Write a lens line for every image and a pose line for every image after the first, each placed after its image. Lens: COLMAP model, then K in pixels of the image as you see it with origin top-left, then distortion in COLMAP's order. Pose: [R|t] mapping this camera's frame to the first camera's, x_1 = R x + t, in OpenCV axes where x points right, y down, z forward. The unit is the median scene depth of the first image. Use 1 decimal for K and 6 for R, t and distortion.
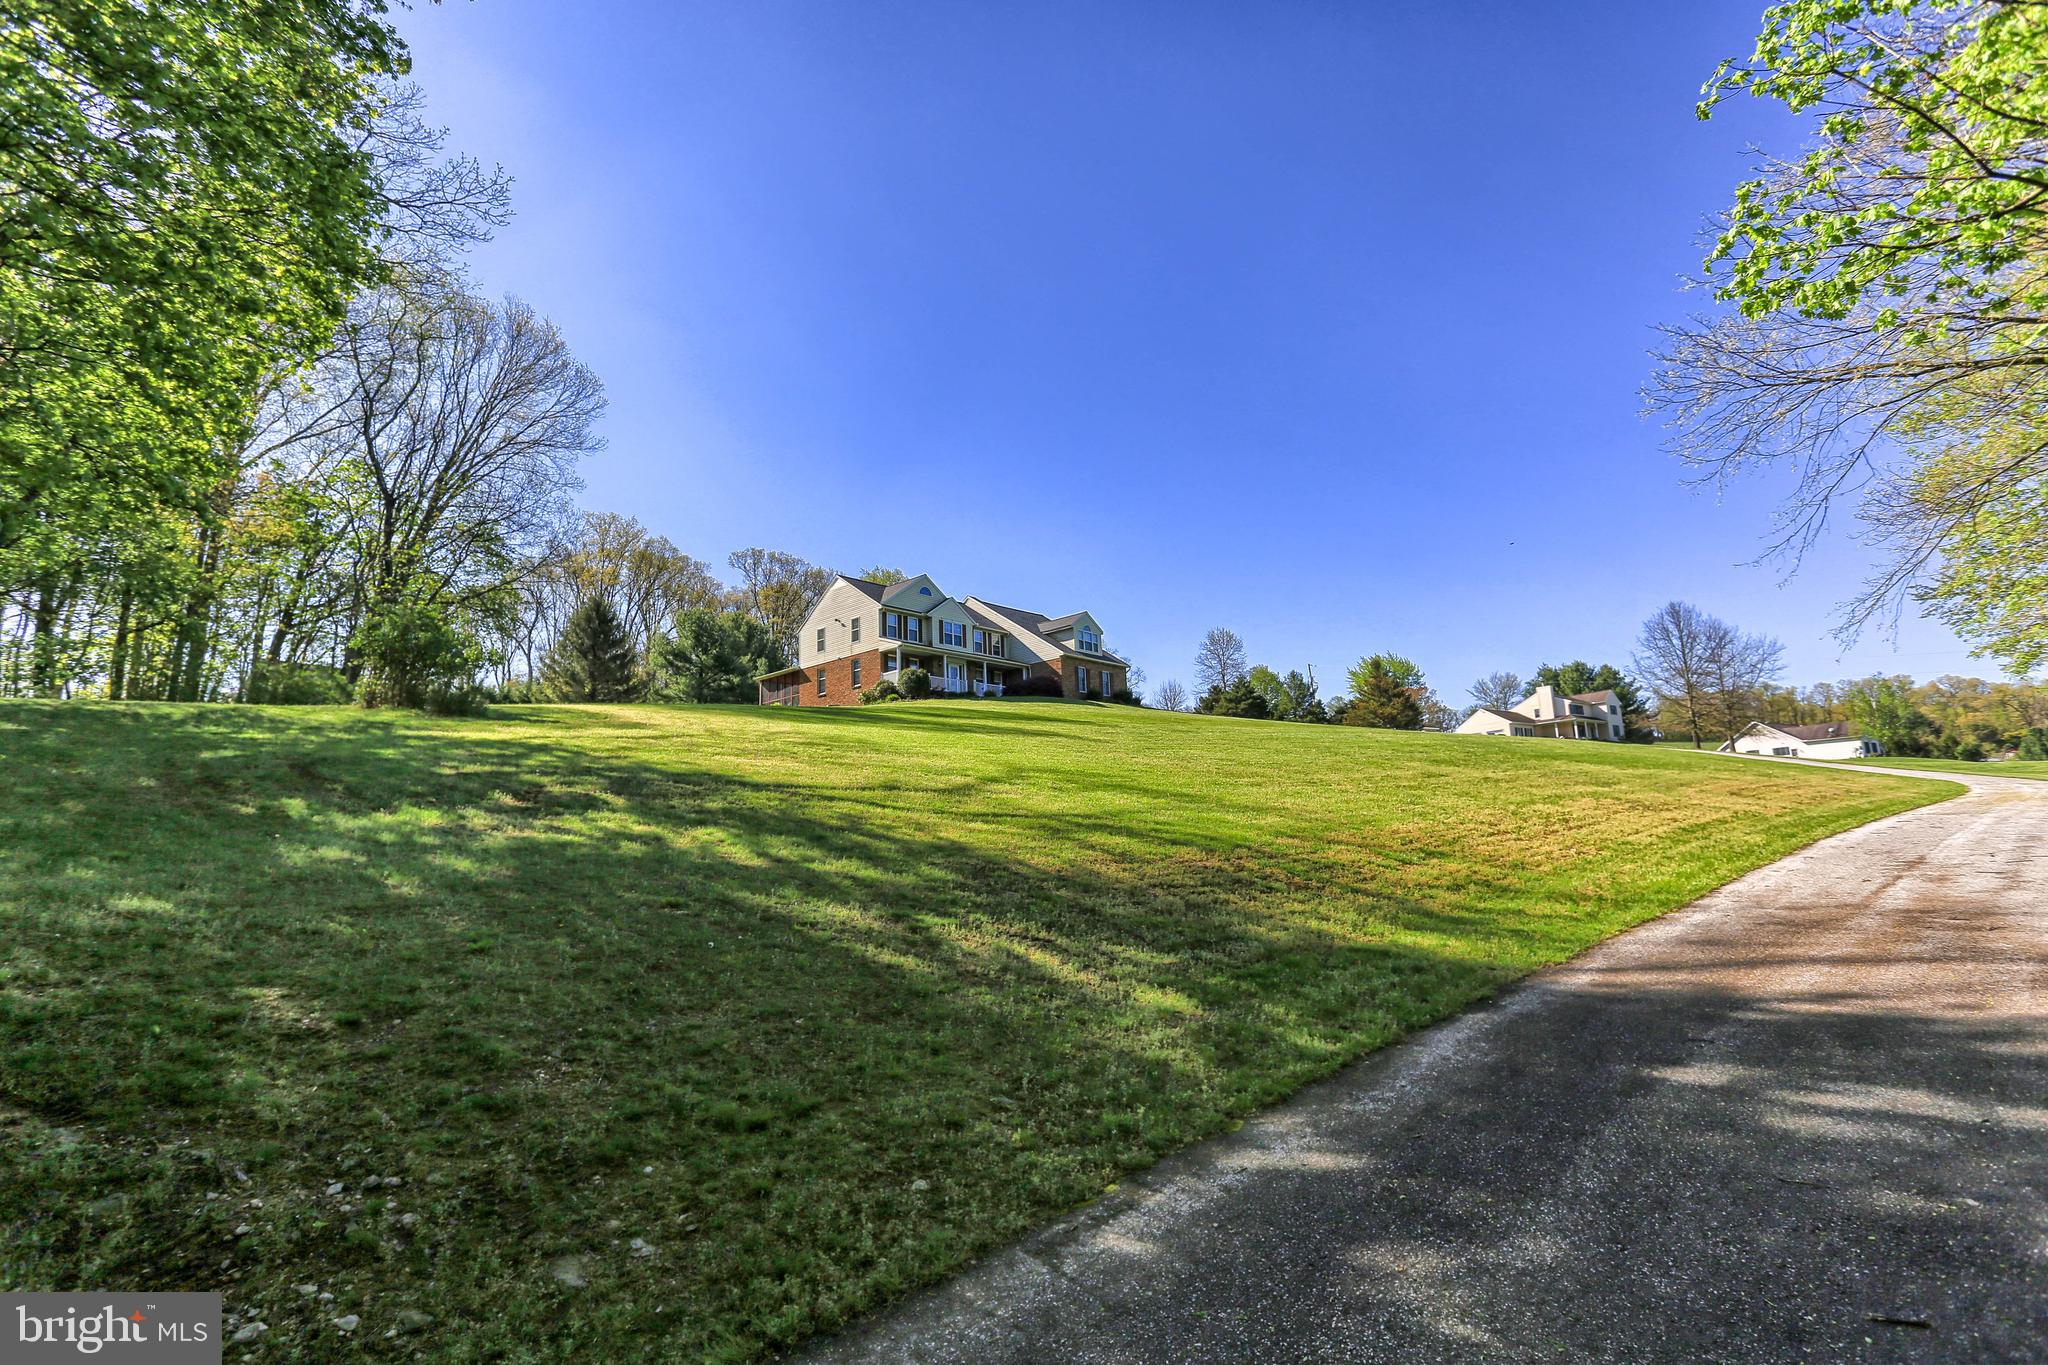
lens RADIAL K [[1043.7, 0, 1009.3], [0, 1043.7, 677.8], [0, 0, 1]] dist [-0.010782, 0.000700]
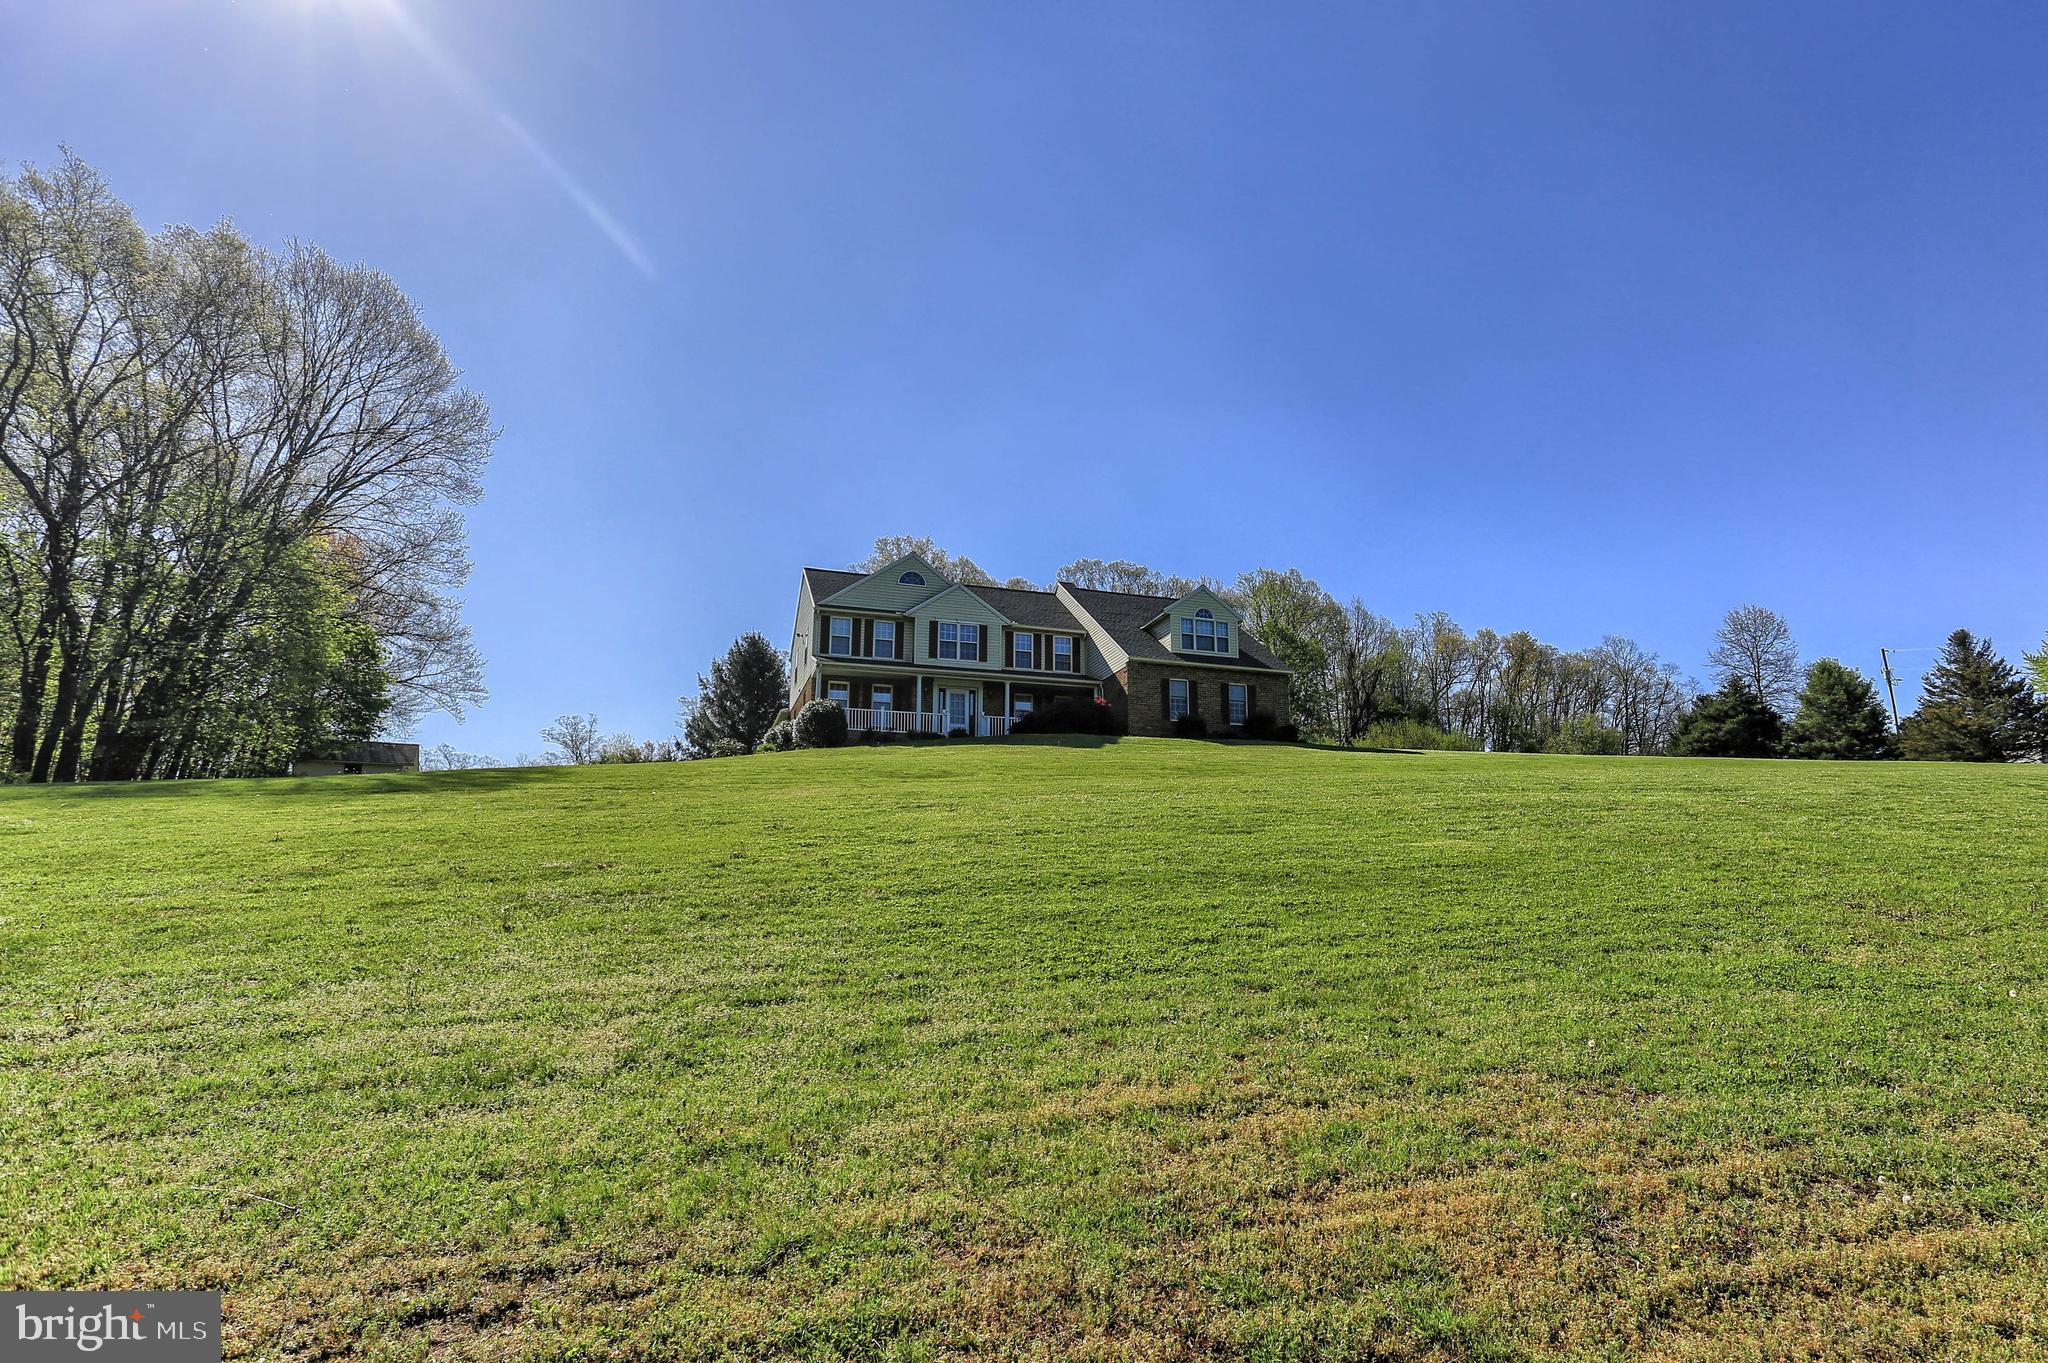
lens RADIAL K [[1043.7, 0, 1009.3], [0, 1043.7, 676.8], [0, 0, 1]] dist [-0.010782, 0.000700]
pose [[0.849482, -0.071404, -0.522764, 0.297344], [0.049715, 0.997224, -0.055425, 0.015481], [0.525271, 0.021094, 0.850674, 0.485810]]
